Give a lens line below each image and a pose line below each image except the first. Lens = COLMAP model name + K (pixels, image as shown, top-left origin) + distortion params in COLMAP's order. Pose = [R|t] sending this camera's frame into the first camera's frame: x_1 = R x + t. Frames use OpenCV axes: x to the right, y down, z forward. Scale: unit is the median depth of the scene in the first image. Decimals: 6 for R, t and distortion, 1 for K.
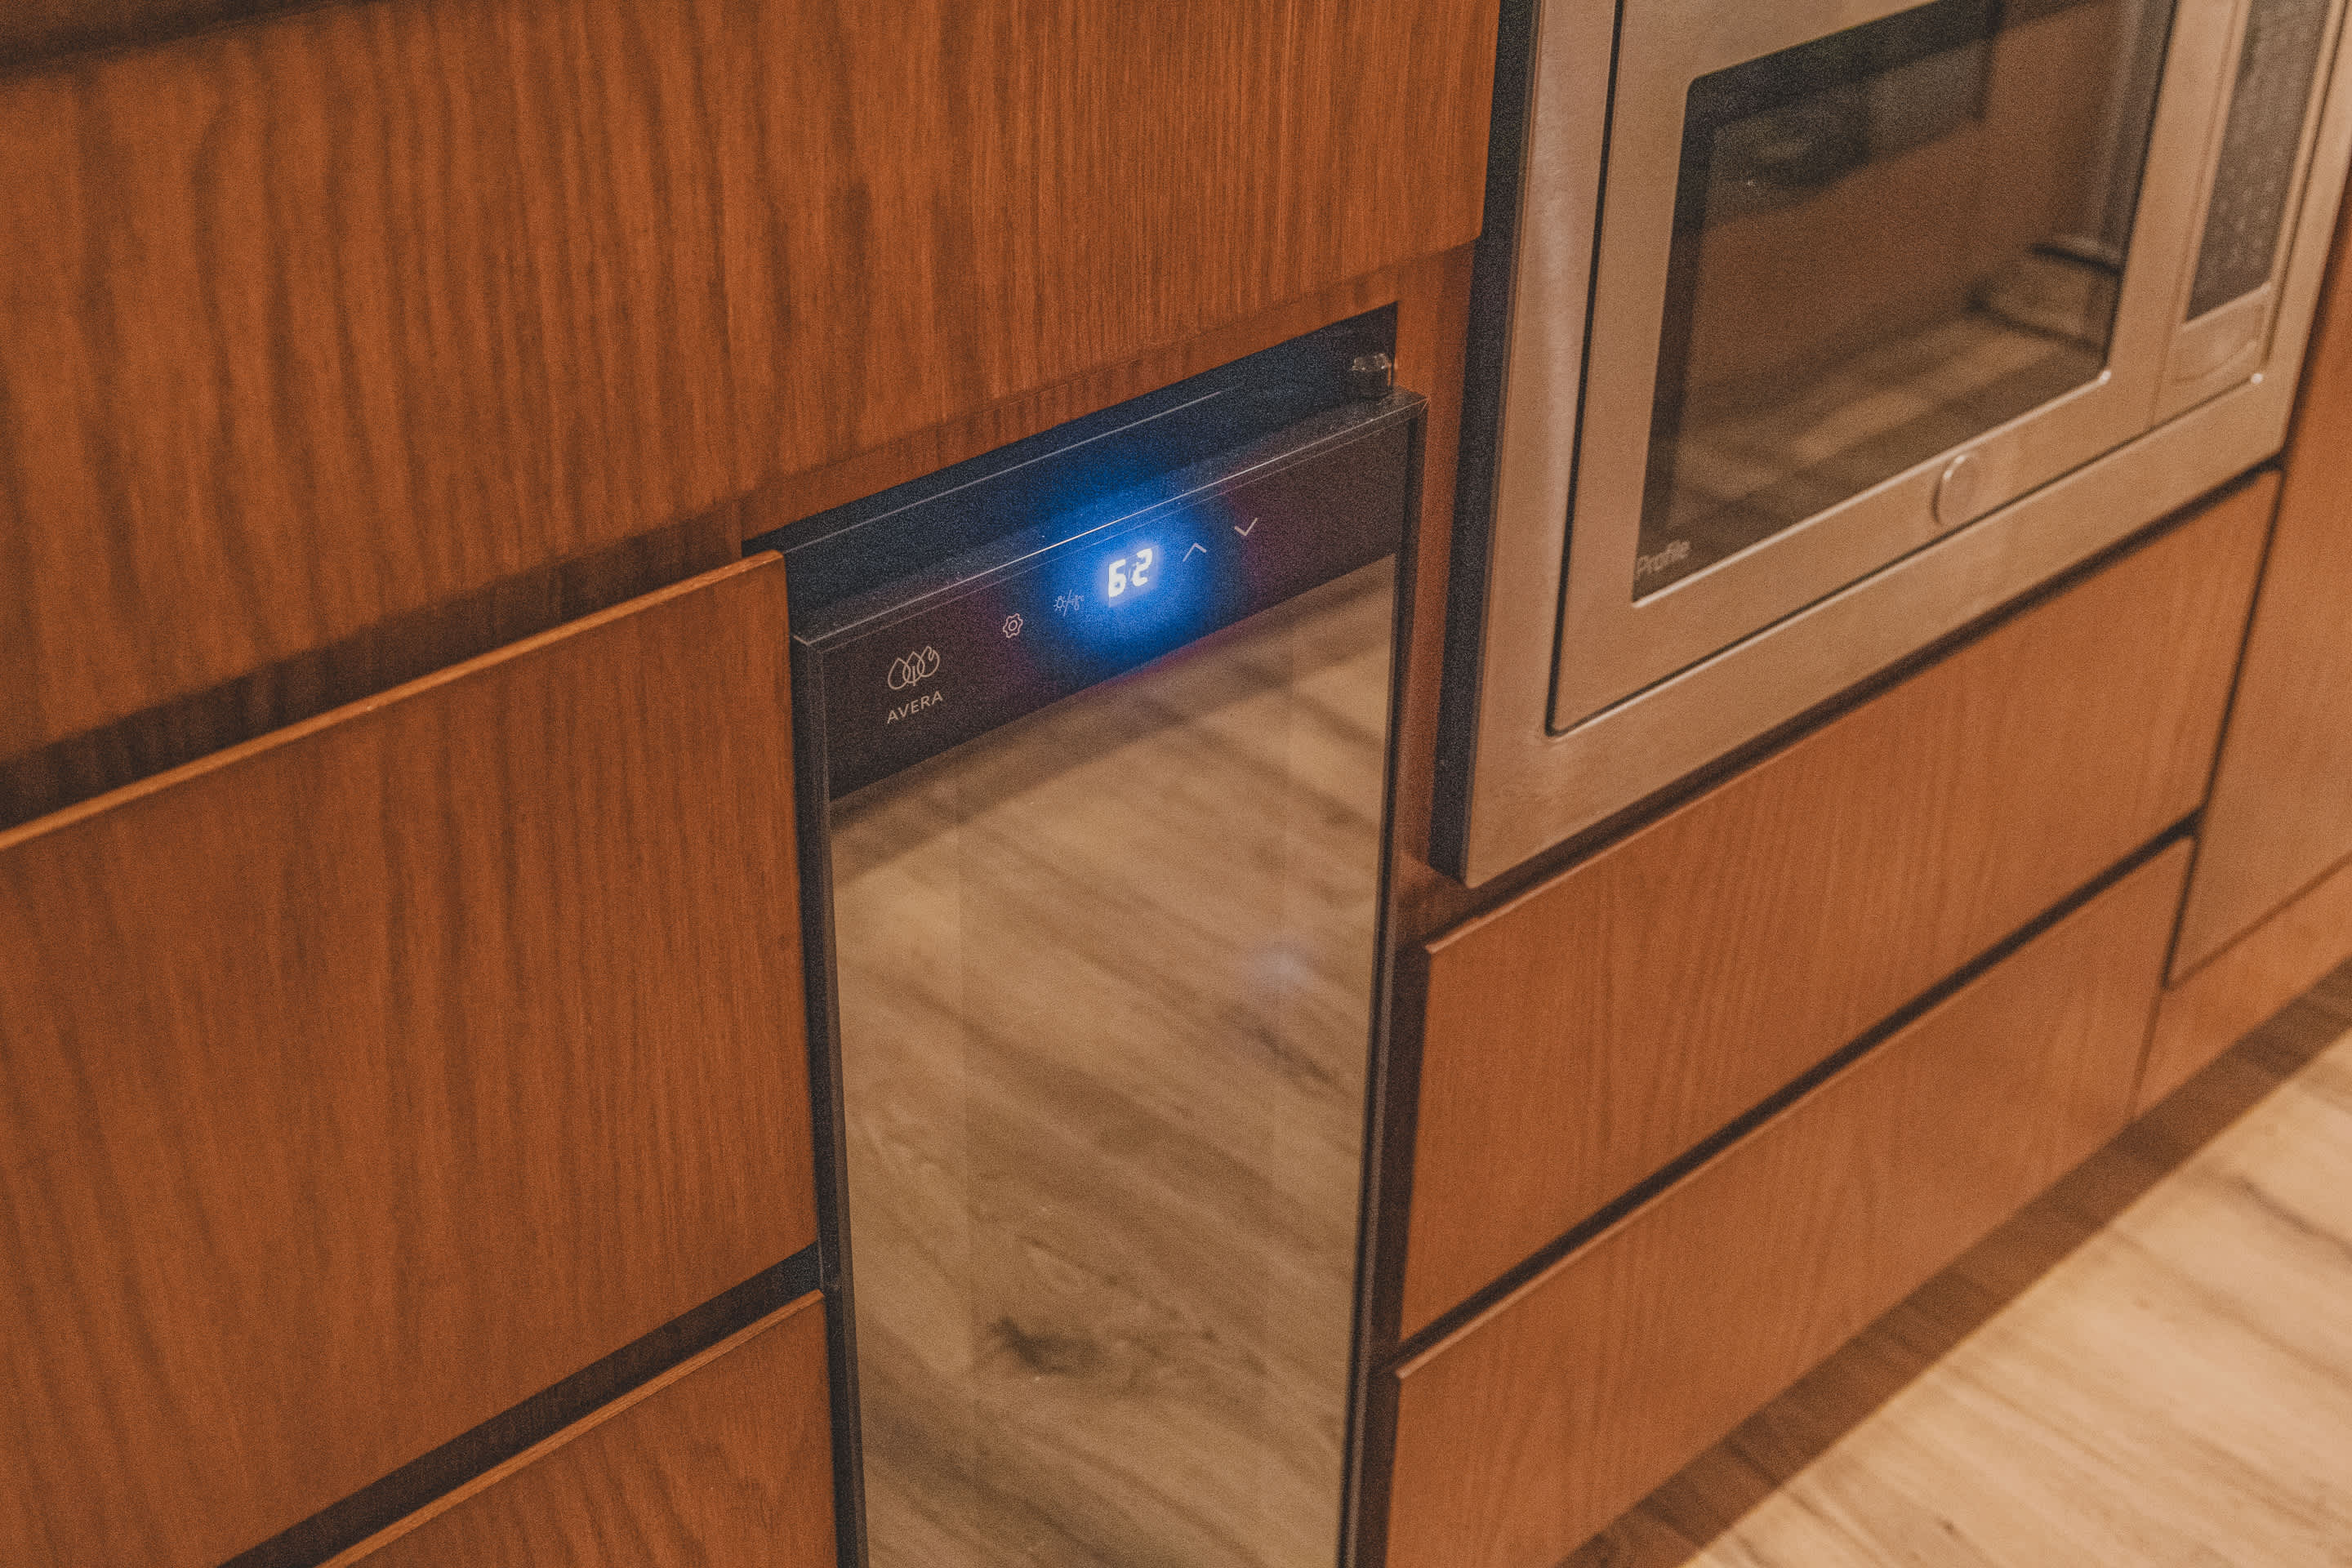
lens RADIAL K [[3034.3, 0, 1177.2], [0, 3034.3, 793.6], [0, 0, 1]] dist [-0.004136, 0.000000]
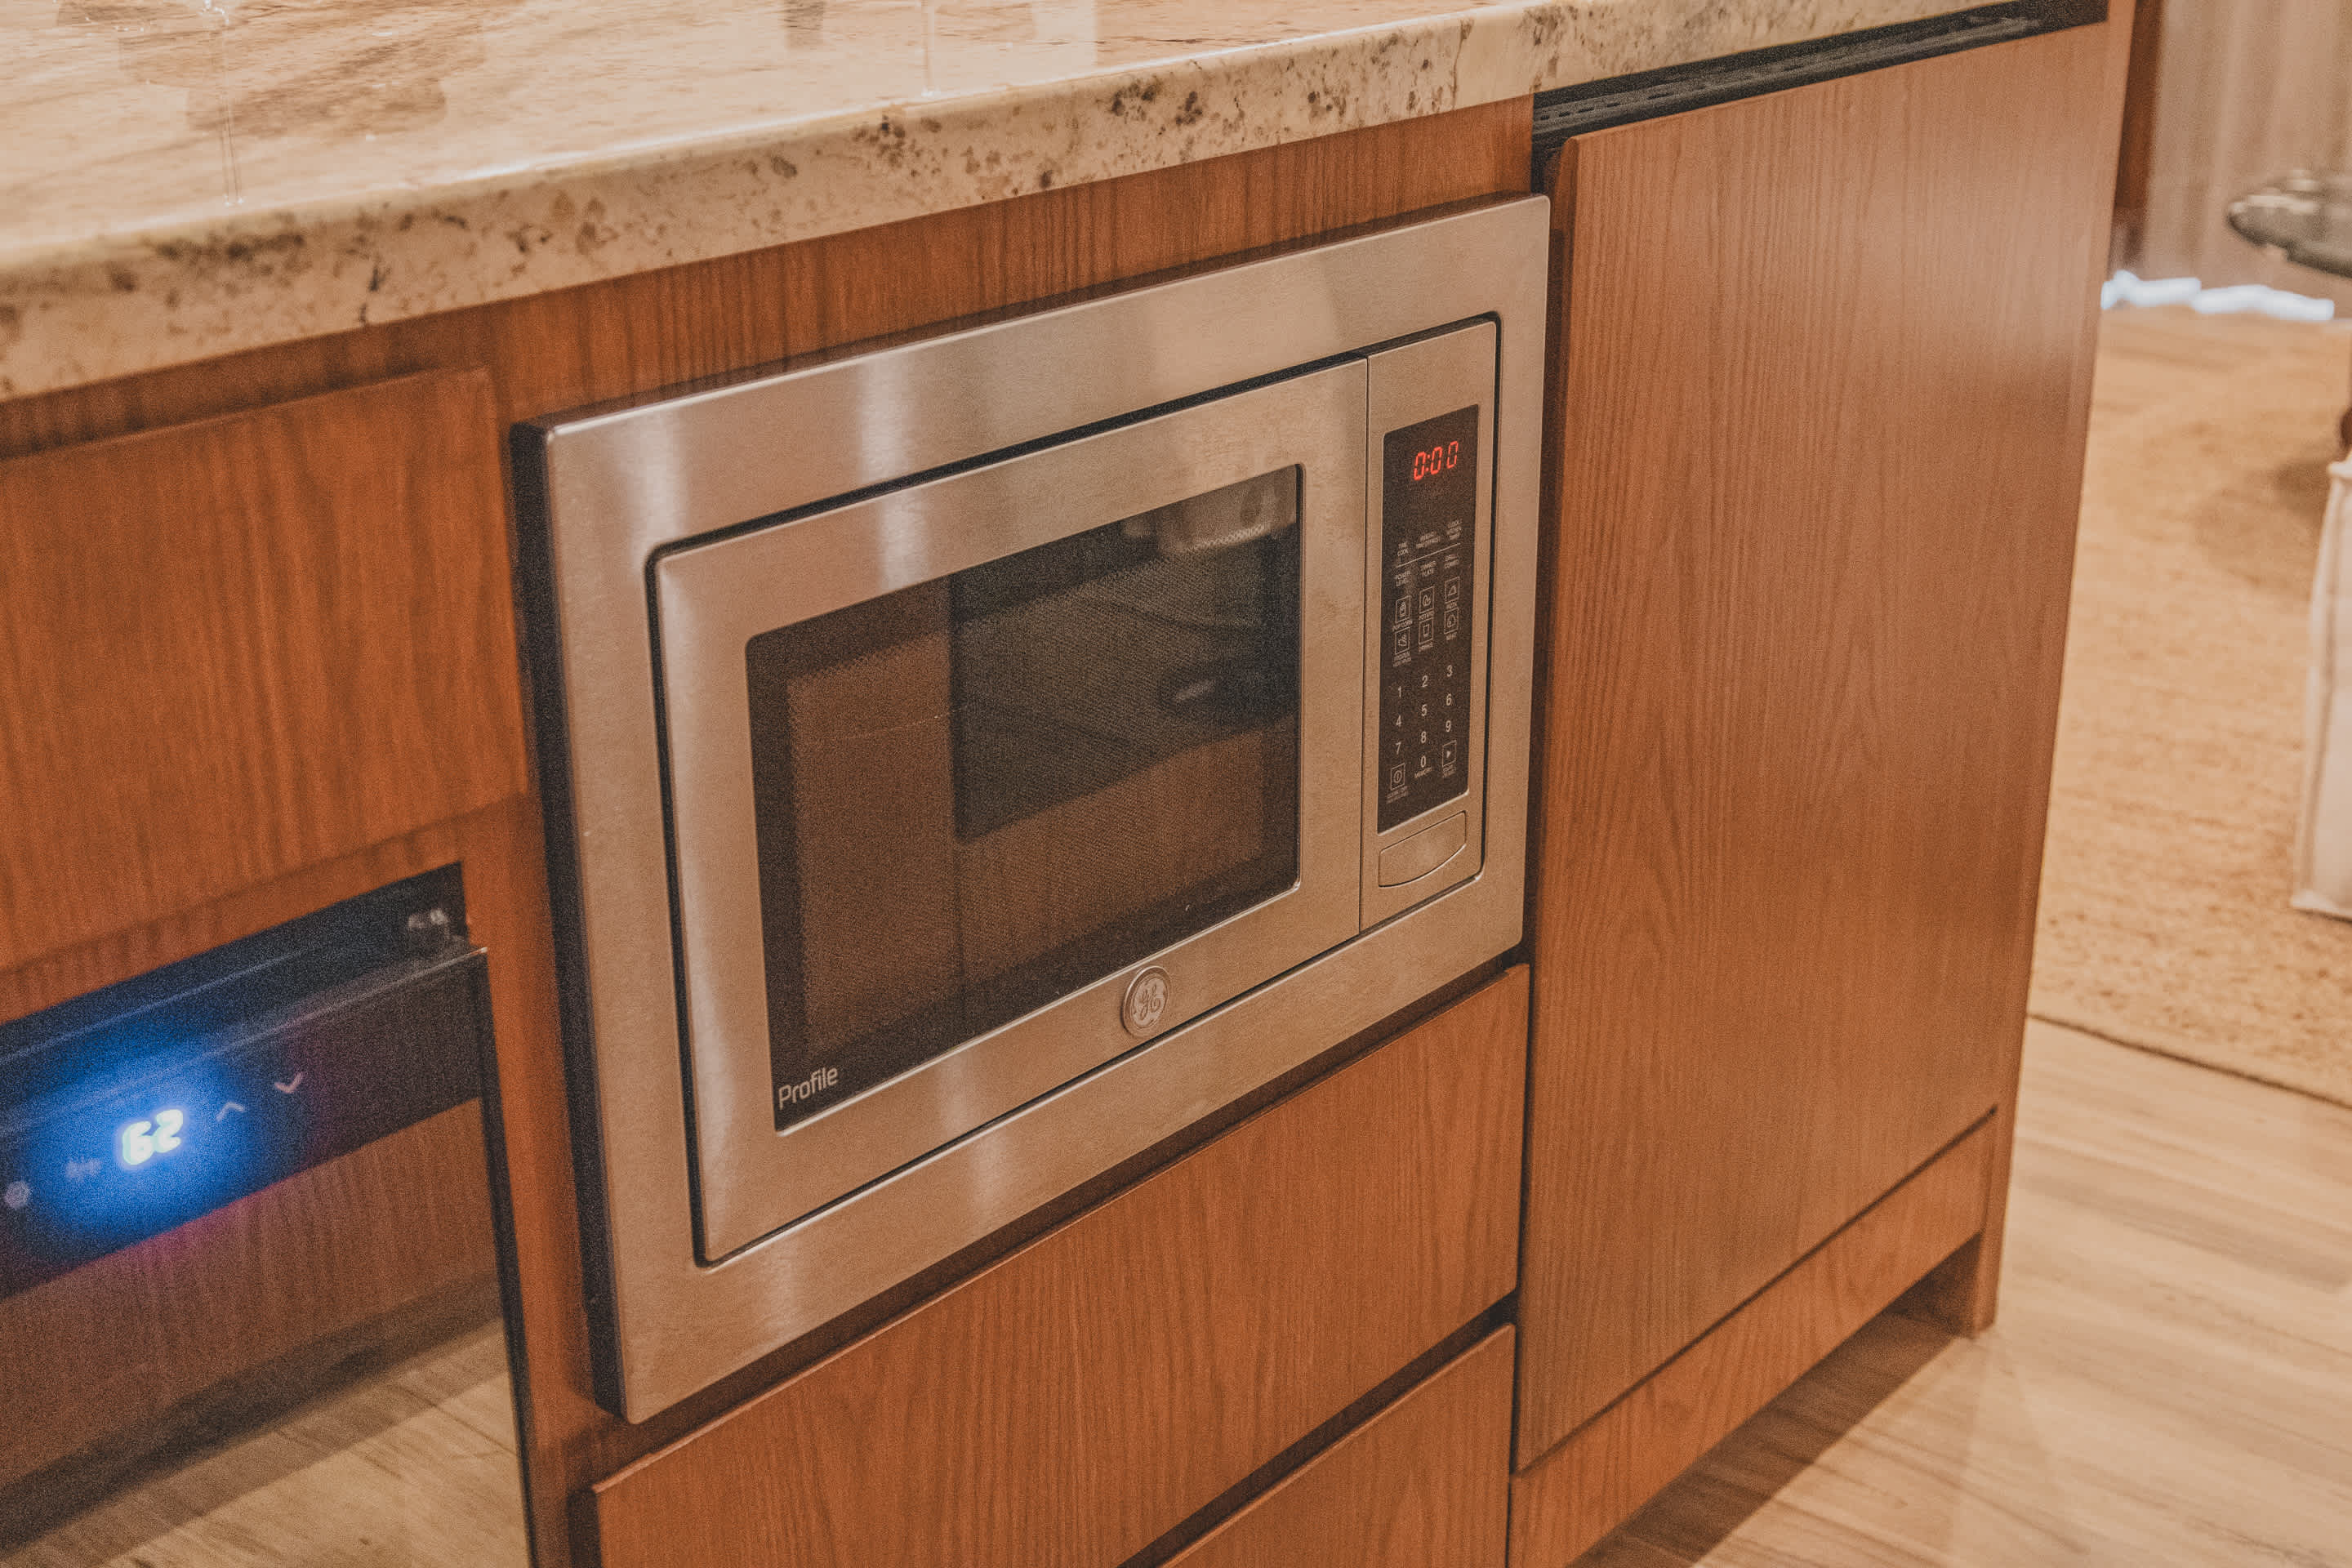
lens RADIAL K [[3034.3, 0, 1174.7], [0, 3034.3, 773.7], [0, 0, 1]] dist [-0.004136, 0.000000]
pose [[0.994999, -0.062301, 0.078072, 0.233735], [0.075928, 0.979622, -0.185943, 0.022622], [-0.064897, 0.190941, 0.979454, -0.051583]]
